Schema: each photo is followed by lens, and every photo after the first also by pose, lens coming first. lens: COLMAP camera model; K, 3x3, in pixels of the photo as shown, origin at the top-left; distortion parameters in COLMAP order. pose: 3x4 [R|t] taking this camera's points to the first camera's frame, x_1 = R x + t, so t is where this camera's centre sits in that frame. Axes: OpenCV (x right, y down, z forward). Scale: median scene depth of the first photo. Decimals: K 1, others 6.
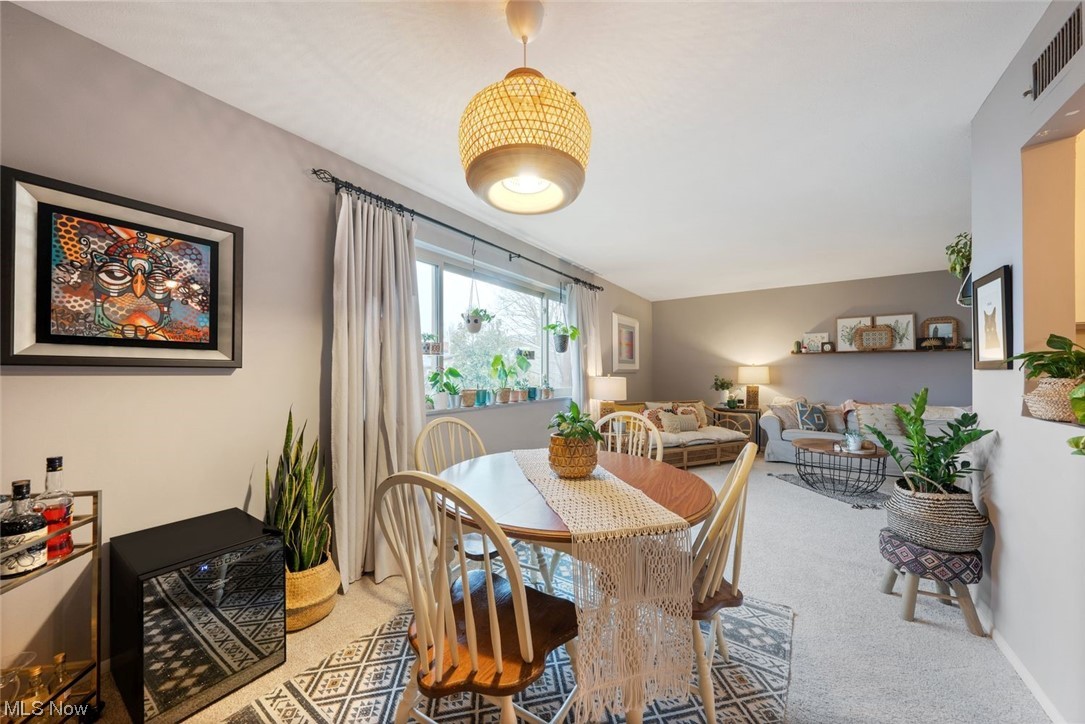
lens RADIAL K [[379.8, 0, 549.4], [0, 379.8, 370.8], [0, 0, 1]] dist [-0.000142, -0.000039]
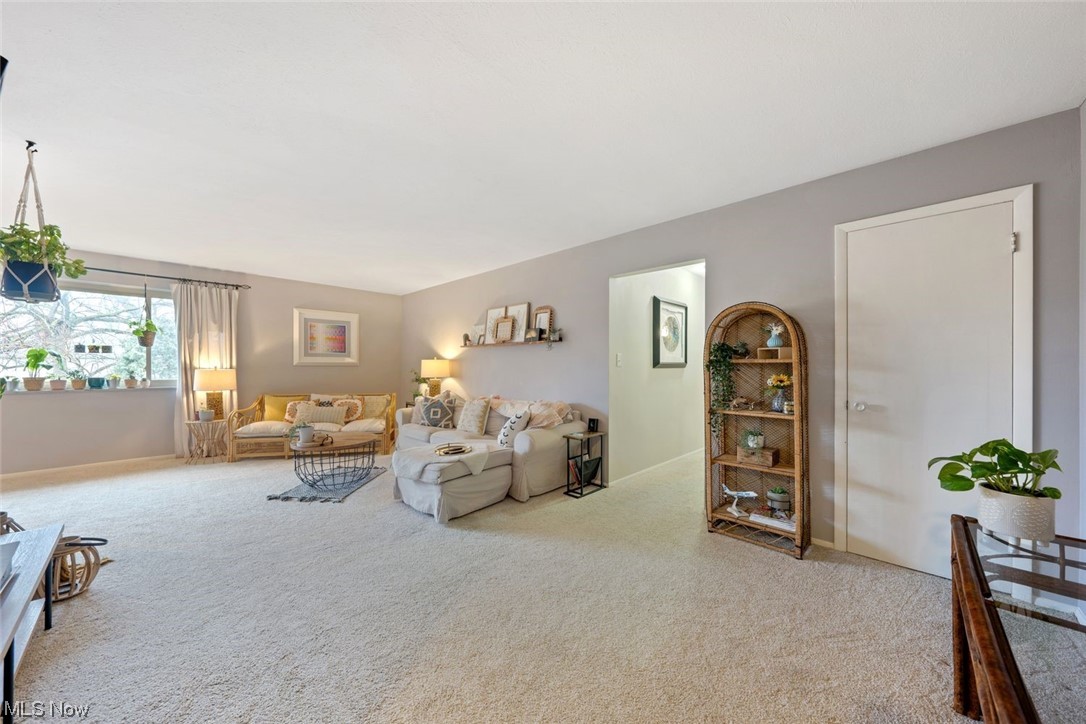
lens RADIAL K [[379.3, 0, 538.8], [0, 379.3, 365.5], [0, 0, 1]] dist [-0.001204, 0.000025]
pose [[0.984180, 0.004621, -0.177109, 1.146396], [-0.004051, 0.999985, 0.003582, -0.001515], [0.177123, -0.002808, 0.984185, 0.094781]]
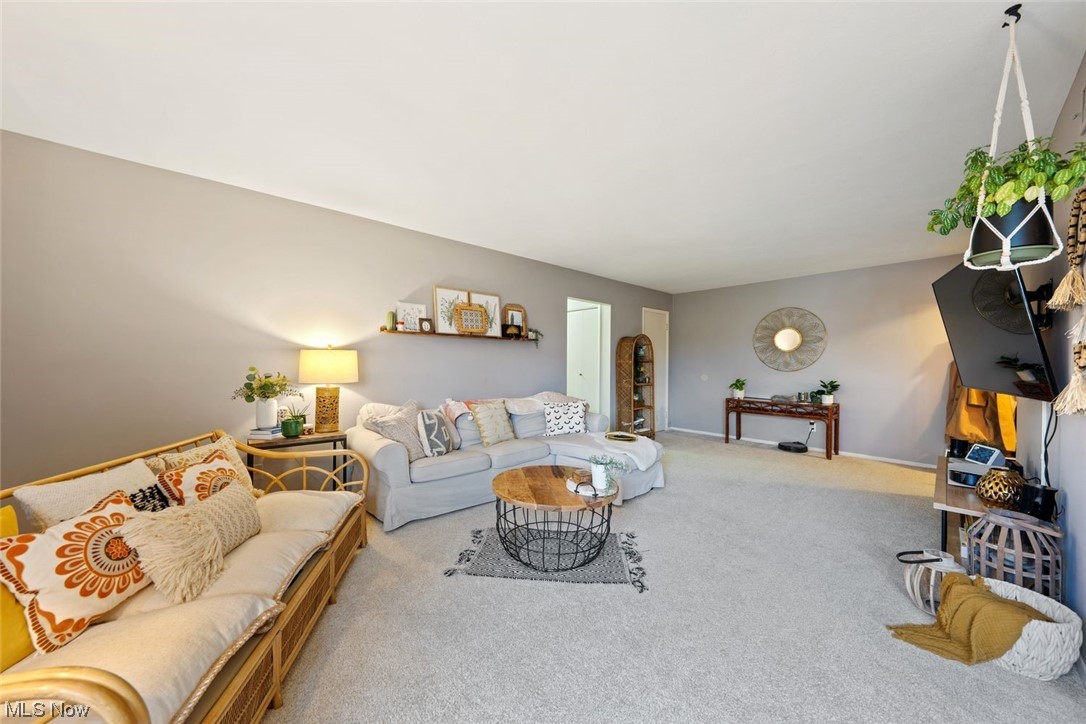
lens RADIAL K [[370.7, 0, 518.6], [0, 370.7, 360.3], [0, 0, 1]] dist [-0.000081, -0.000013]
pose [[0.268577, 0.005550, 0.963242, 0.134076], [-0.012695, 0.999917, -0.002222, 0.000967], [-0.963175, -0.011632, 0.268625, 0.717522]]
